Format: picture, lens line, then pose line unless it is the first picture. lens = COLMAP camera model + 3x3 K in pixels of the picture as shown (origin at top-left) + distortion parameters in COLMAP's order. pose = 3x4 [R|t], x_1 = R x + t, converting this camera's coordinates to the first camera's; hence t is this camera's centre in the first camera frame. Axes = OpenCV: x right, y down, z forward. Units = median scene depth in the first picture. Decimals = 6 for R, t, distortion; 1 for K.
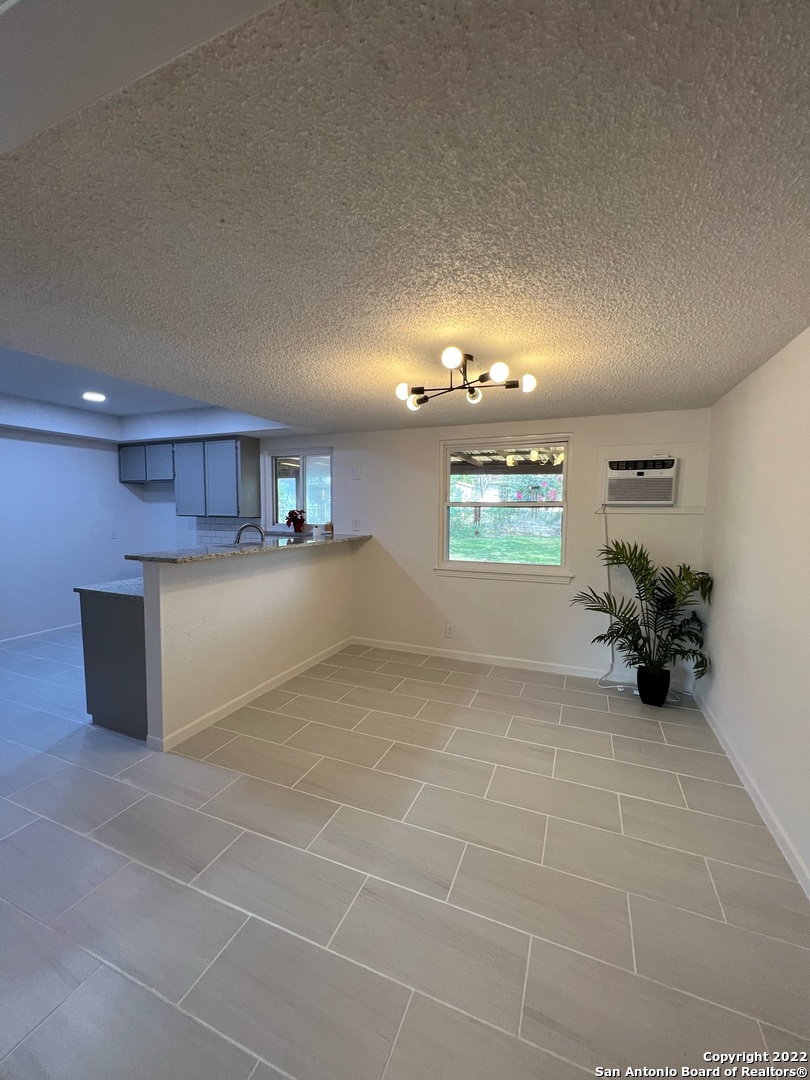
lens RADIAL K [[431.7, 0, 405.0], [0, 431.7, 540.0], [0, 0, 1]] dist [-0.000465, 0.000377]
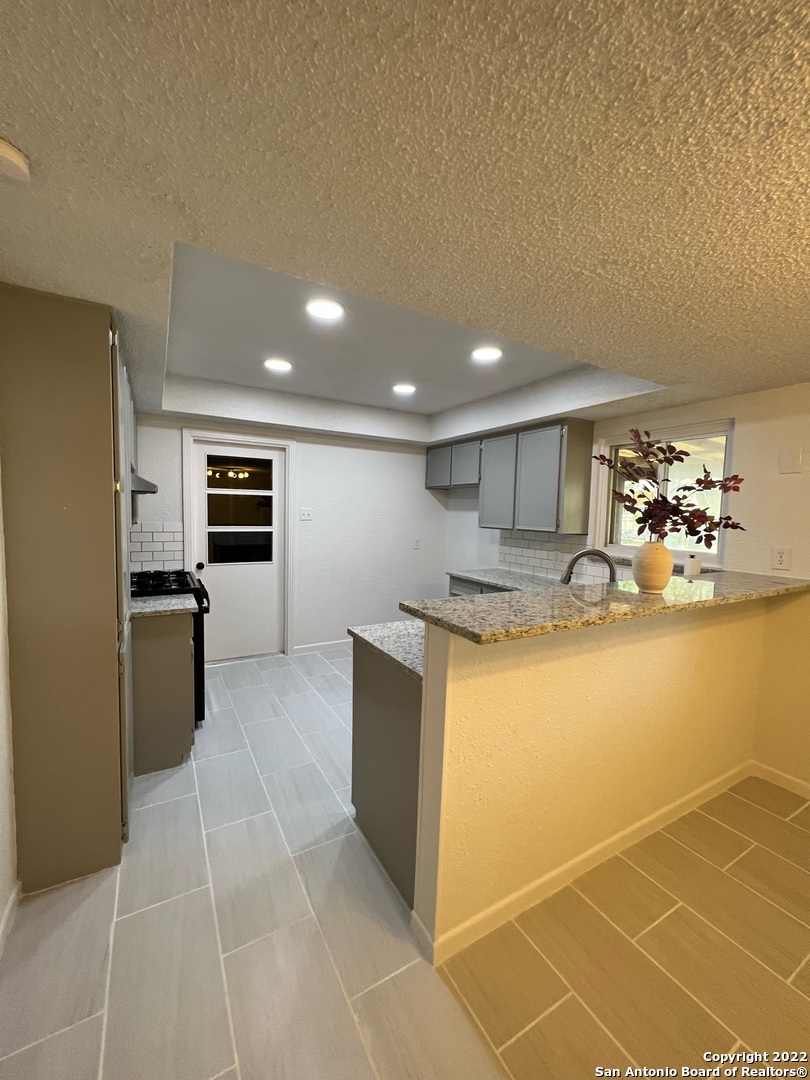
lens RADIAL K [[431.7, 0, 405.0], [0, 431.7, 540.0], [0, 0, 1]] dist [-0.000465, 0.000377]
pose [[0.795698, 0.055588, -0.603137, -0.213901], [-0.067525, 0.997713, 0.002871, -0.037323], [0.601918, 0.038443, 0.797632, 0.386537]]
